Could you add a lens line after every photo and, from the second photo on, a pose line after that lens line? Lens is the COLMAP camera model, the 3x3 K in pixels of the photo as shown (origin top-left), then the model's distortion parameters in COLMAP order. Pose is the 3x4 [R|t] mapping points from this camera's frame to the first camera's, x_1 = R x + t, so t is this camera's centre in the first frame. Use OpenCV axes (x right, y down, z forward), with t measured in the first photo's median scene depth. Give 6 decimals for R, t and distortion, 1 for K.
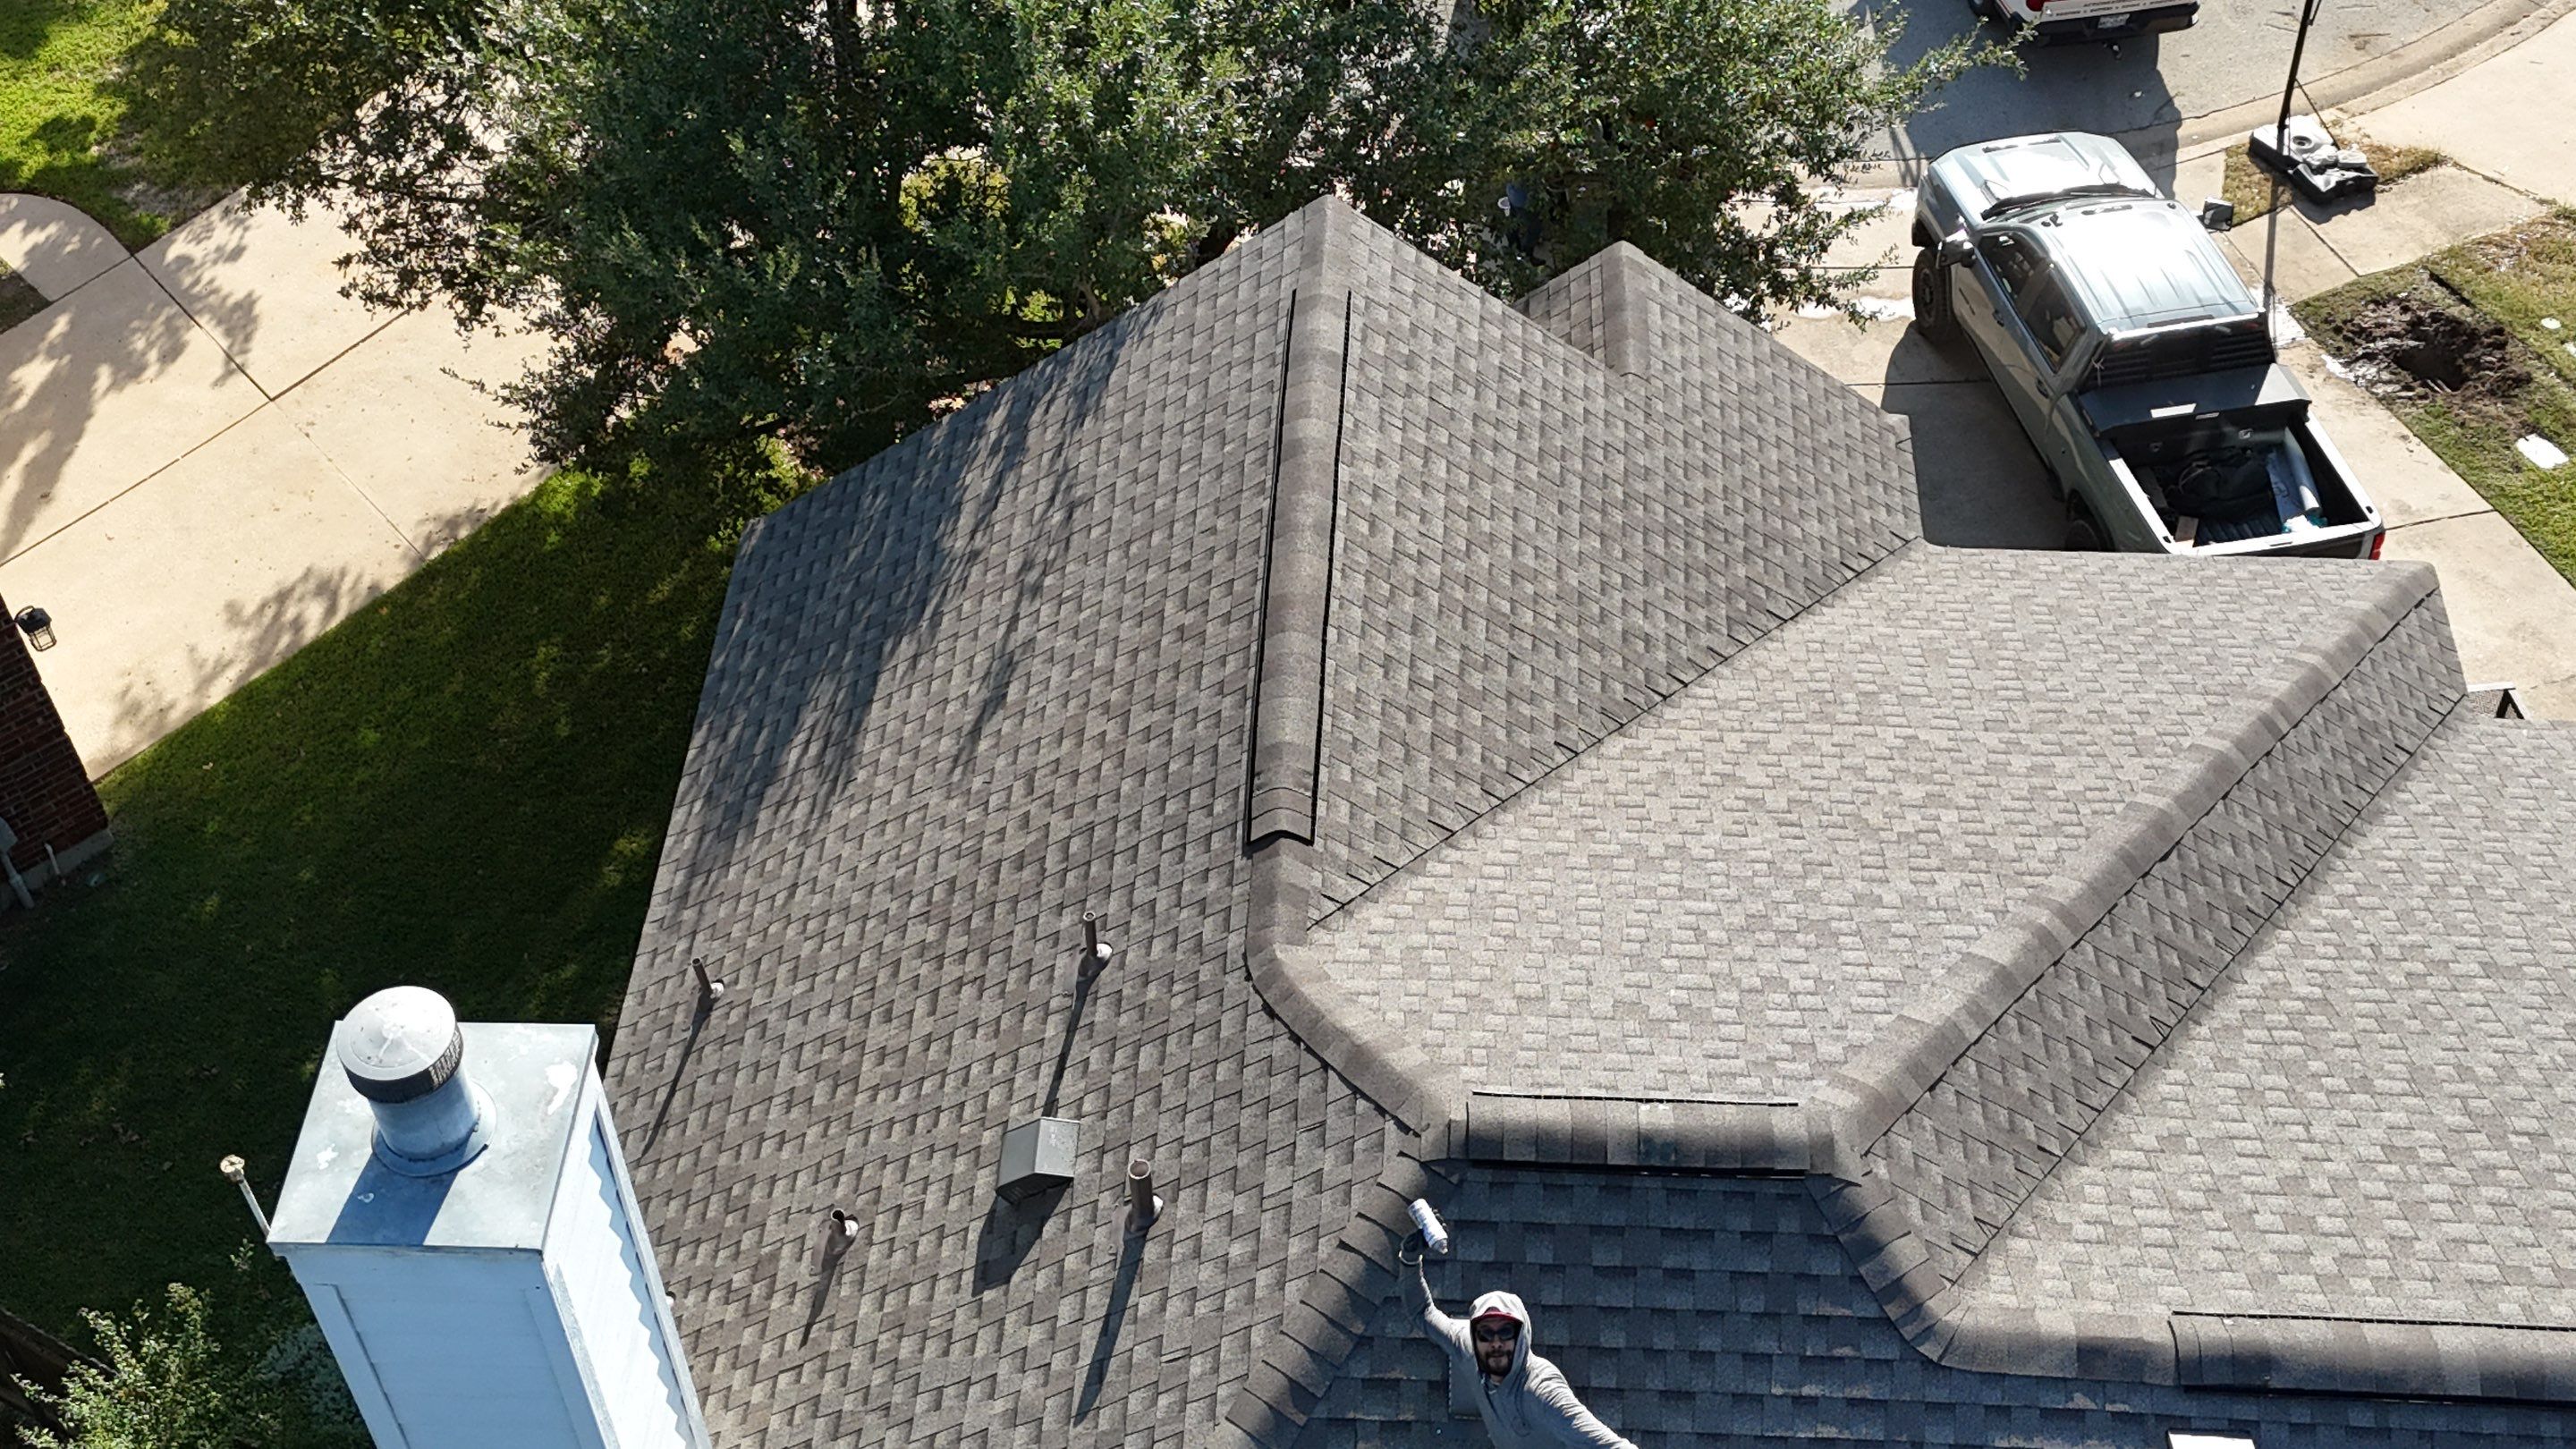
lens RADIAL K [[2970.8, 0, 1273.8], [0, 2970.8, 721.0], [0, 0, 1]] dist [0.165429, -0.408272]
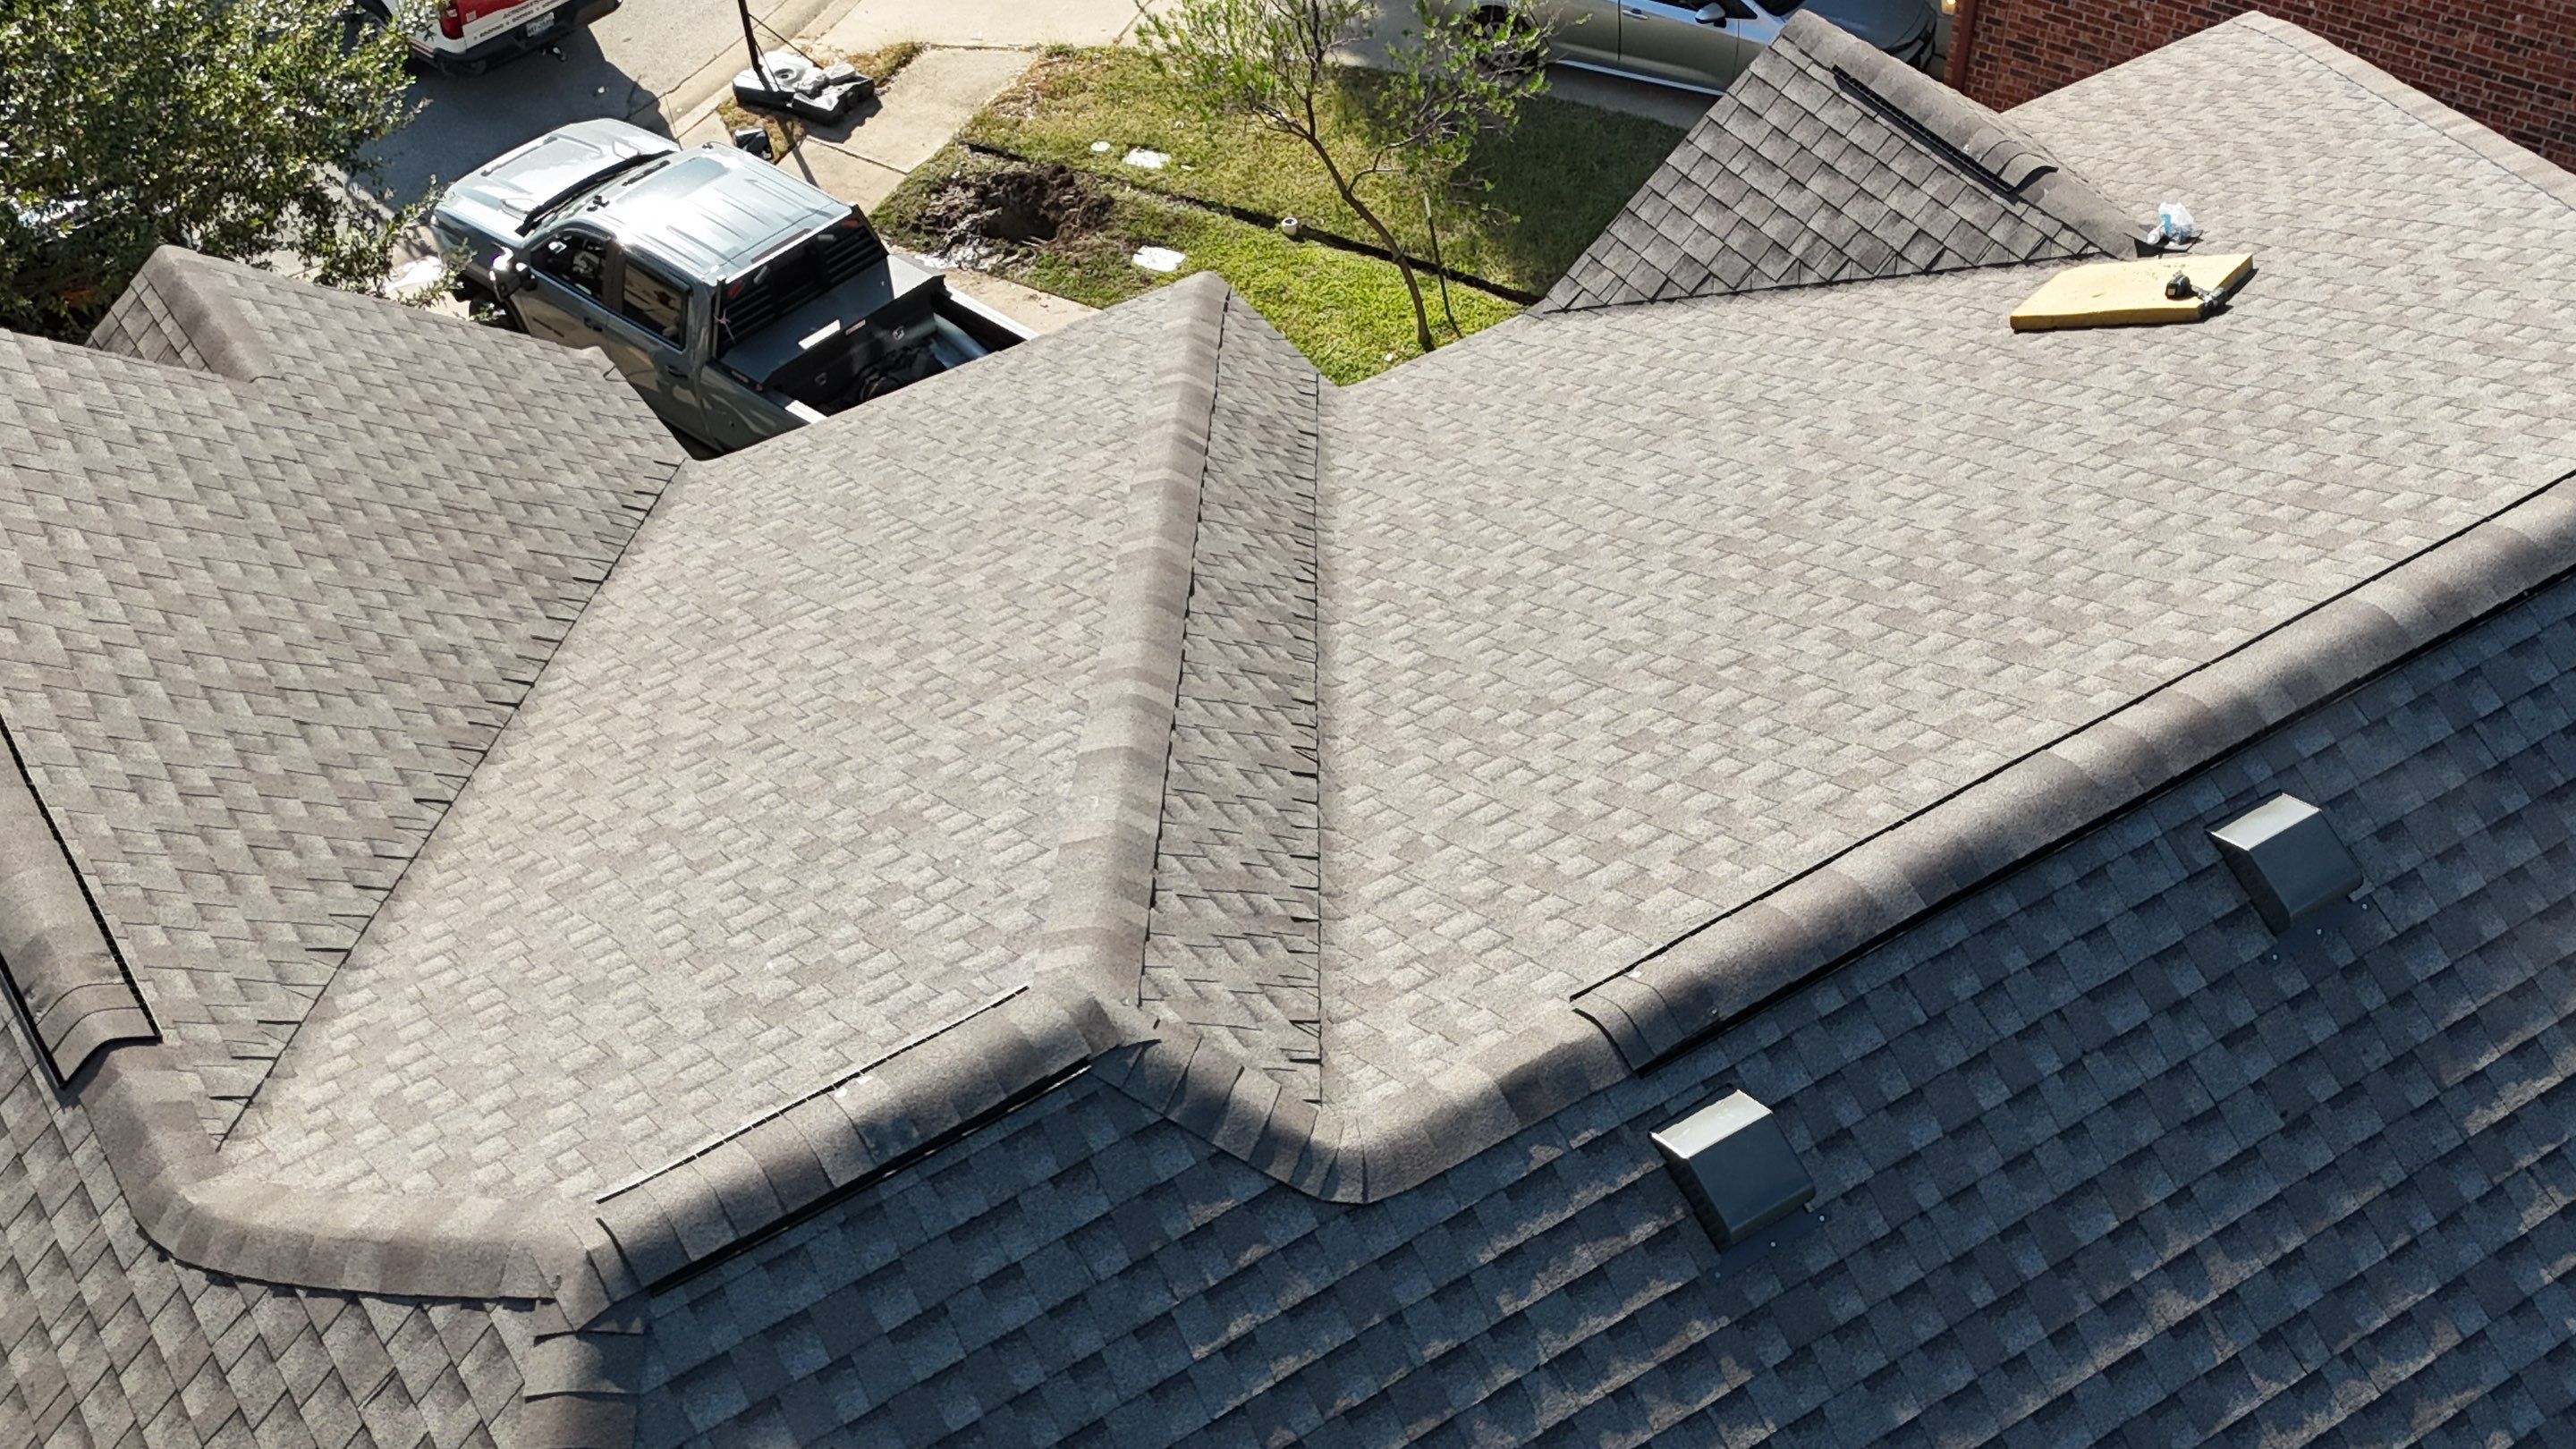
lens RADIAL K [[2970.8, 0, 1273.8], [0, 2970.8, 721.0], [0, 0, 1]] dist [0.165429, -0.408272]
pose [[0.804829, -0.410826, 0.428337, -0.041767], [0.442566, 0.896296, 0.028091, 0.062792], [-0.395457, 0.166958, 0.903182, 0.269395]]
